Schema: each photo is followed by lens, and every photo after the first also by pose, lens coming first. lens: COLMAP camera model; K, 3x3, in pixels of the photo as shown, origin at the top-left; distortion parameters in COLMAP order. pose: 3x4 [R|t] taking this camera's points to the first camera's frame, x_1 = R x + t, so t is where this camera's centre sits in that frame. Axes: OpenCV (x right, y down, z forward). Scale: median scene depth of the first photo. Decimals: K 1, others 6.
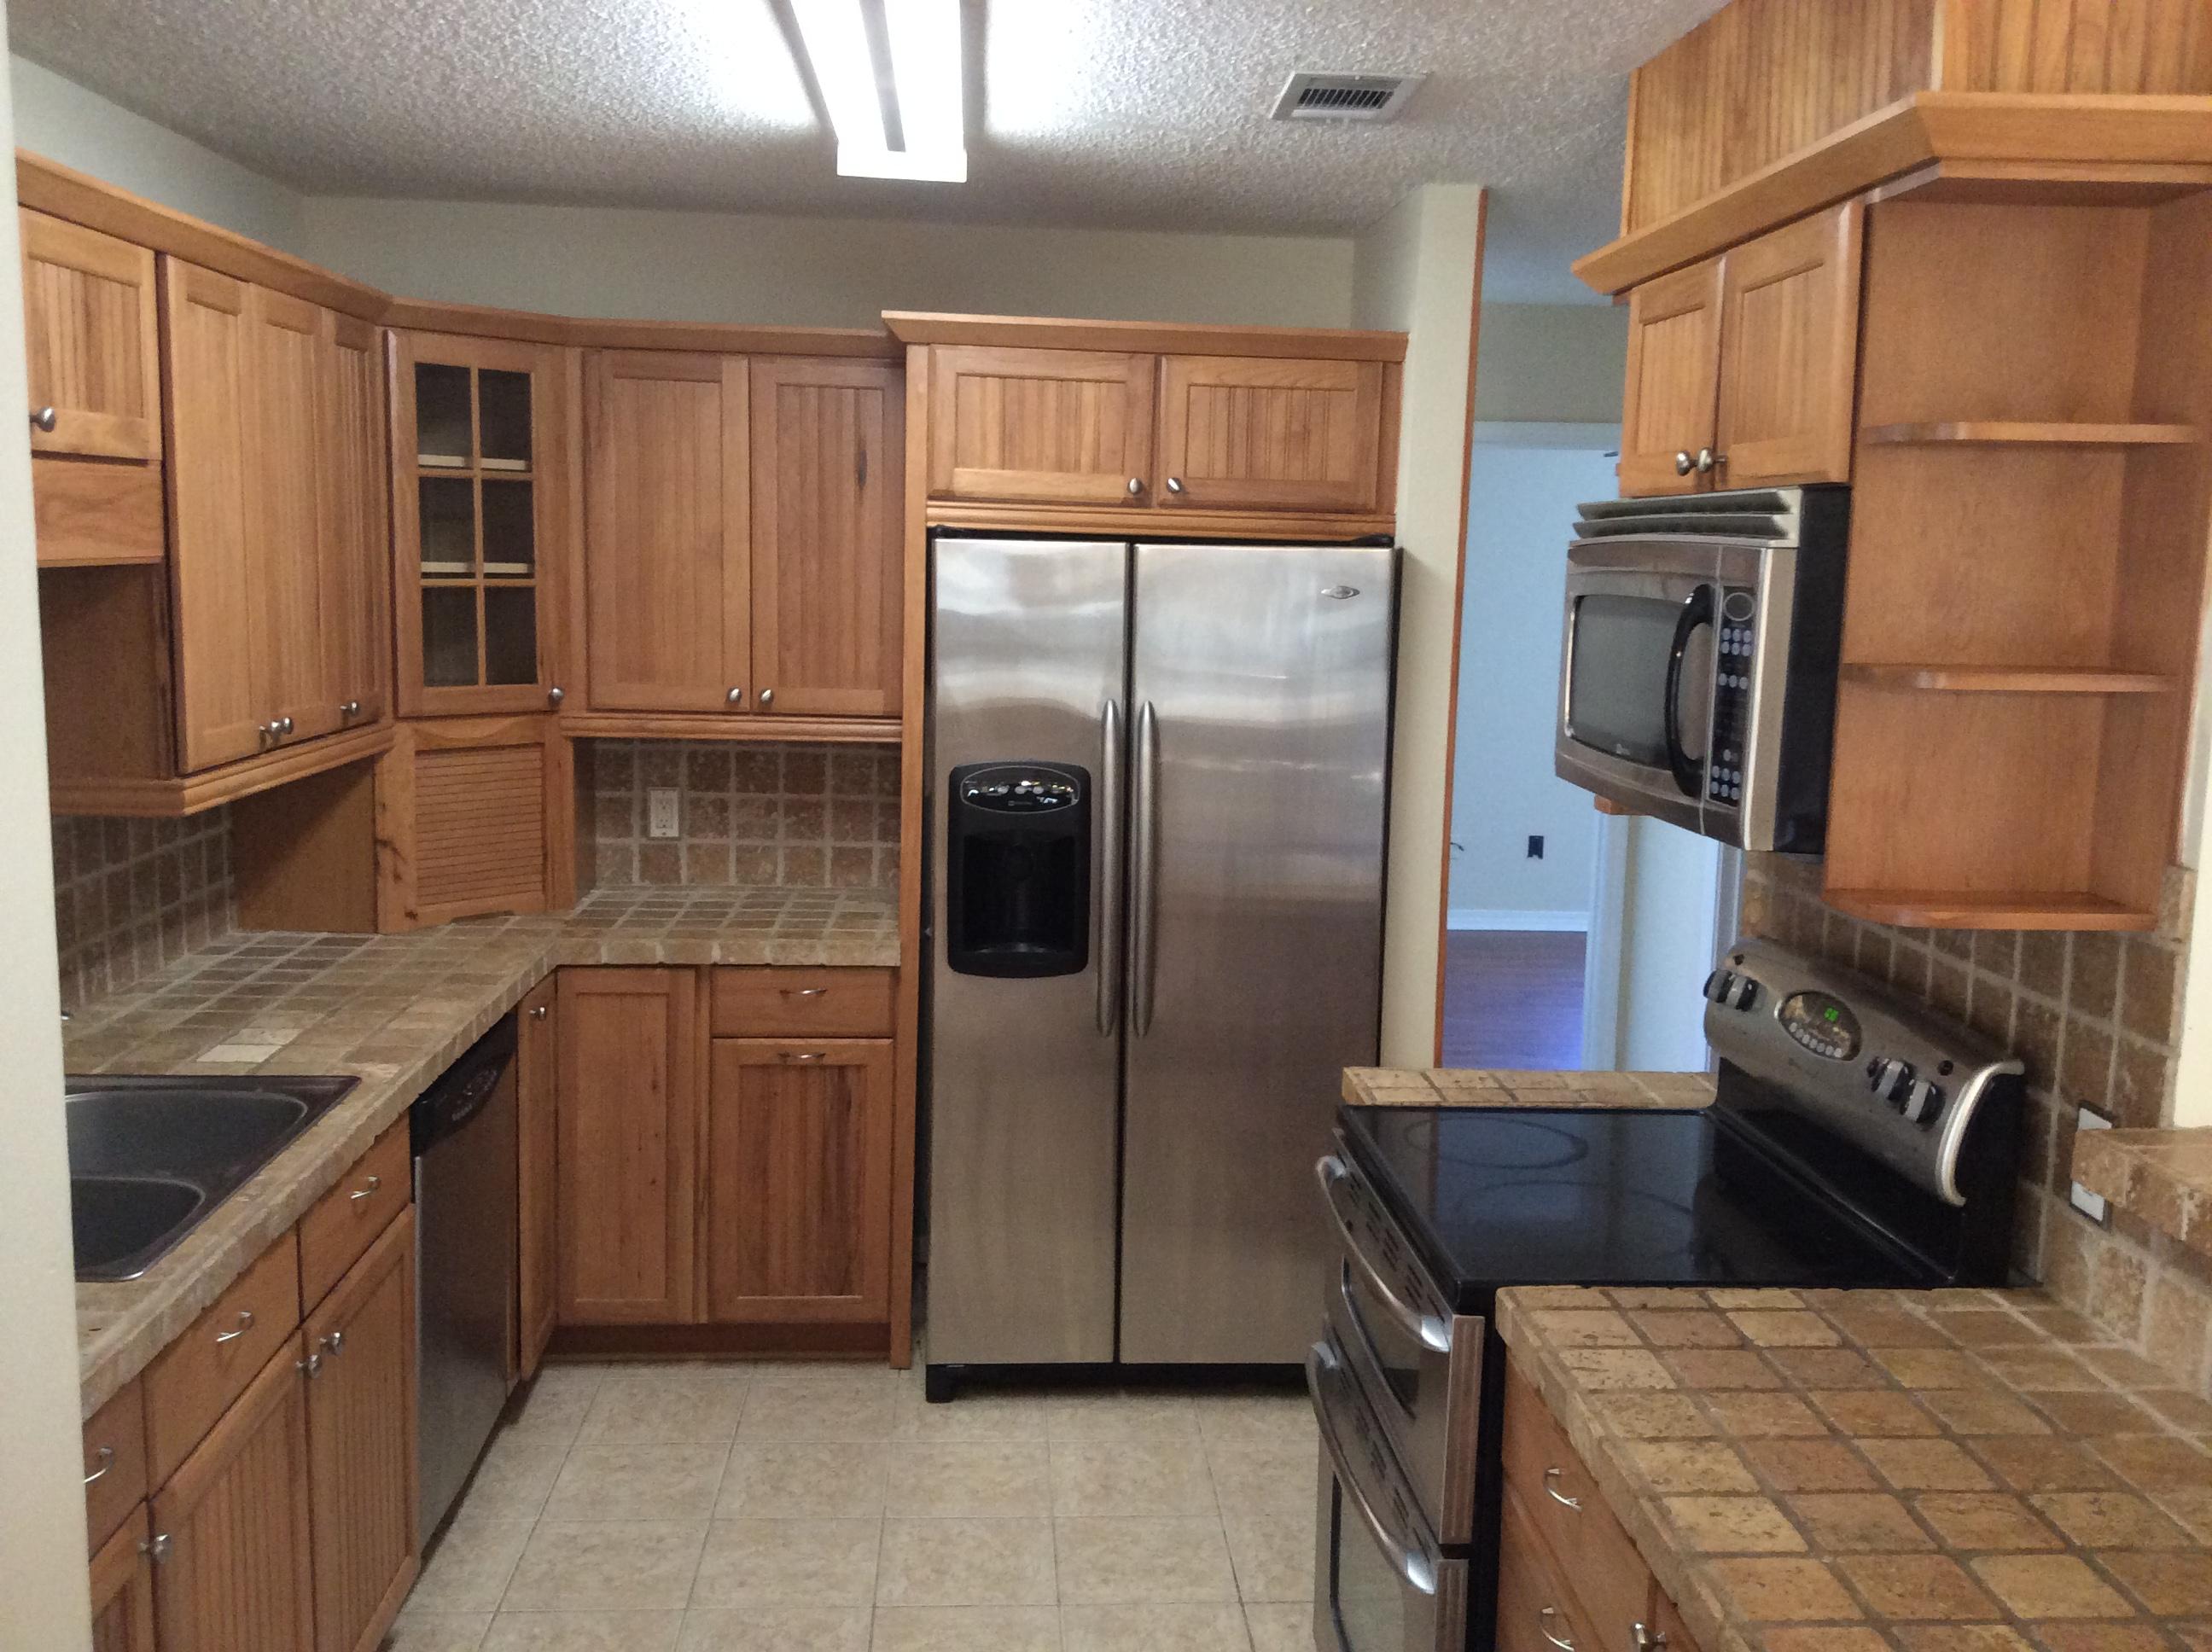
lens RADIAL K [[2039.4, 0, 1106.8], [0, 2039.4, 827.9], [0, 0, 1]] dist [0.072702, 0.000000]
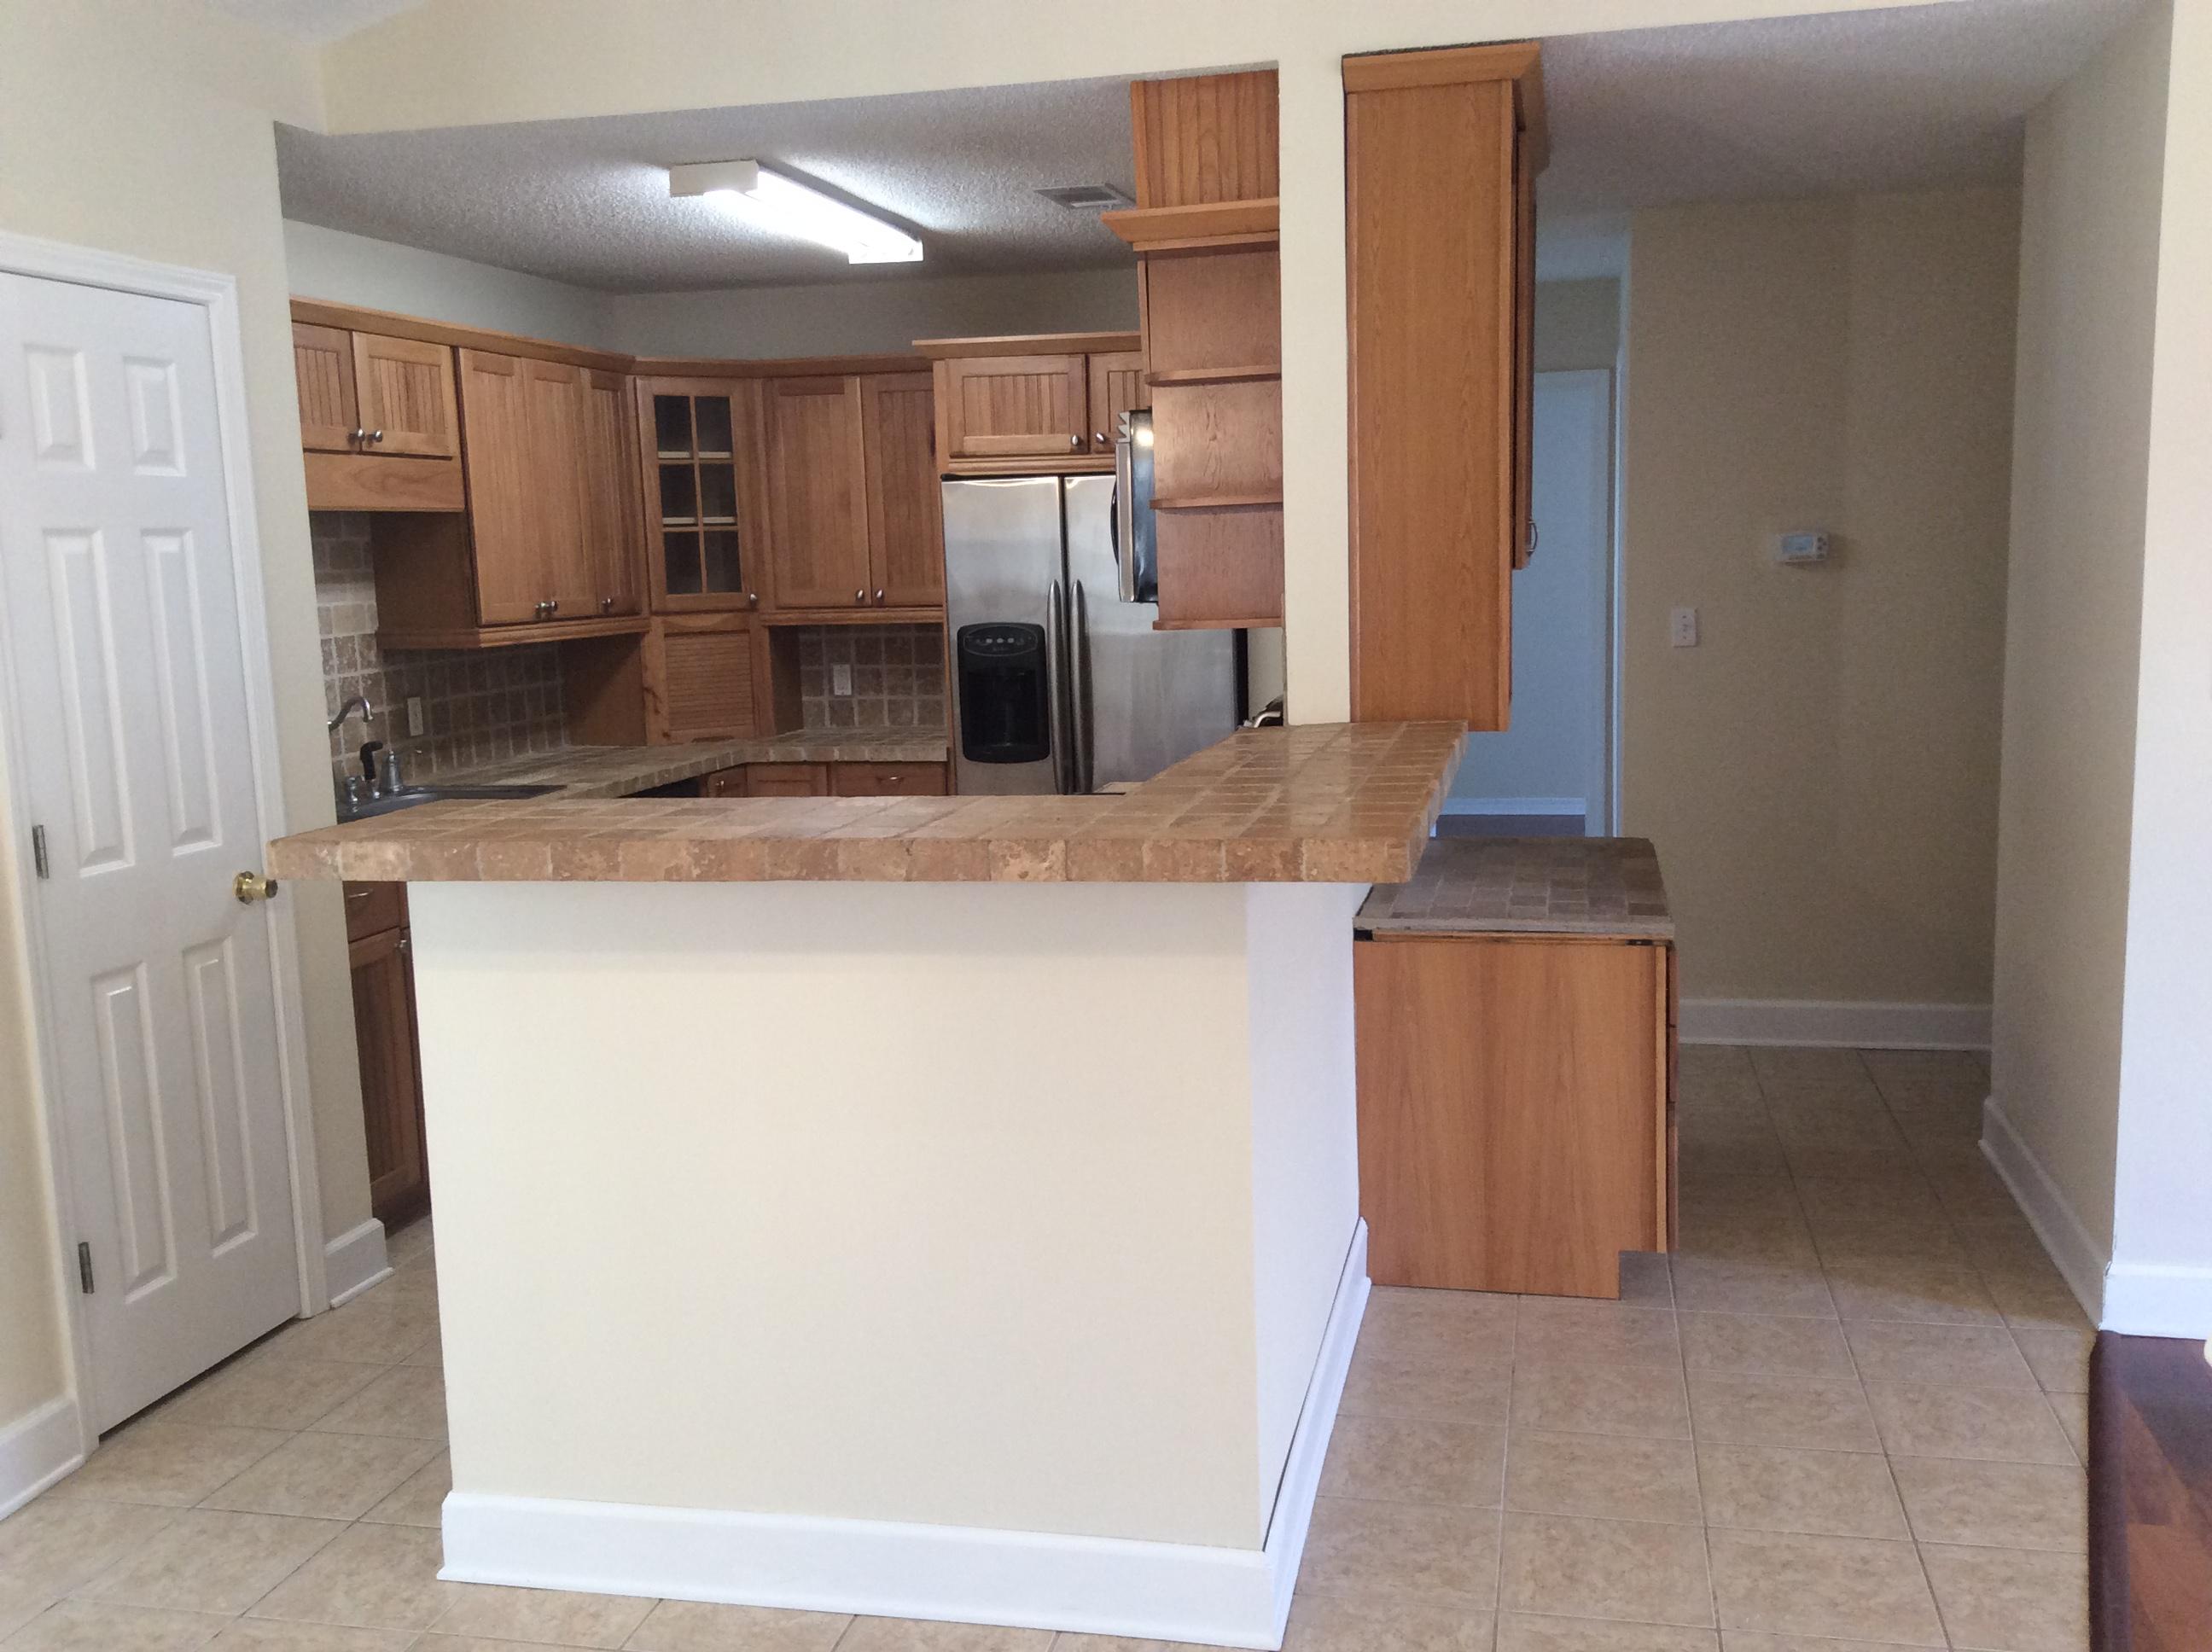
lens RADIAL K [[2039.4, 0, 1110.3], [0, 2039.4, 823.3], [0, 0, 1]] dist [0.072702, 0.000000]
pose [[0.958039, -0.014108, -0.286289, 0.465774], [0.013010, 0.999899, -0.005739, 0.126856], [0.286341, 0.001774, 0.958126, -0.454108]]
